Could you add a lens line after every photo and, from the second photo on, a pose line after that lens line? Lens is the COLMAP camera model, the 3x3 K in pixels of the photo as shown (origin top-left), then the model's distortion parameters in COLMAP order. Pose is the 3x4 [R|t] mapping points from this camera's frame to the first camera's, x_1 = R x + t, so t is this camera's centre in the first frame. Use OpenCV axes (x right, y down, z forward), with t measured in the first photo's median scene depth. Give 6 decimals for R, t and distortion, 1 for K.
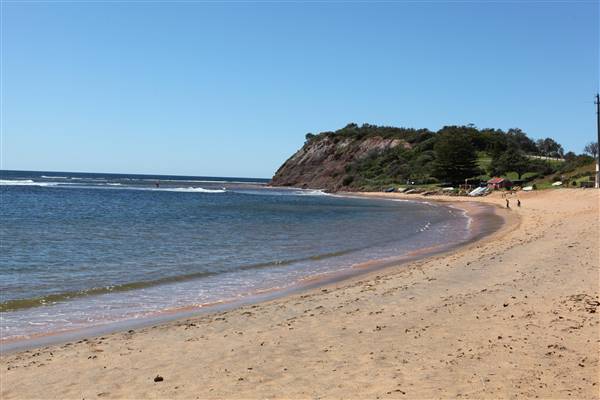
lens RADIAL K [[794.0, 0, 300.6], [0, 794.0, 200.3], [0, 0, 1]] dist [0.042160, 0.000000]
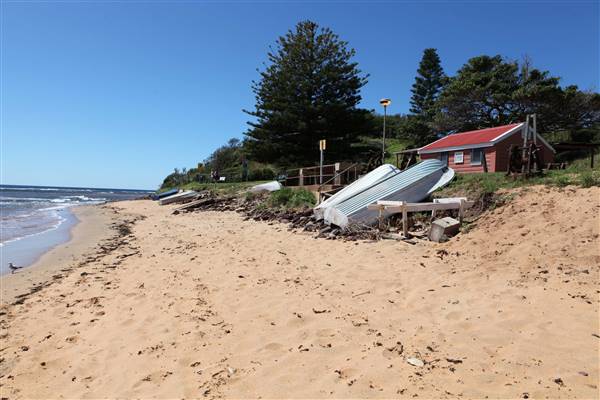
lens RADIAL K [[465.7, 0, 299.7], [0, 465.7, 196.8], [0, 0, 1]] dist [-0.087196, 0.052573]
pose [[0.997024, 0.014172, 0.075775, 0.196101], [-0.012640, 0.999707, -0.020653, -0.008344], [-0.076046, 0.019634, 0.996911, 0.887271]]
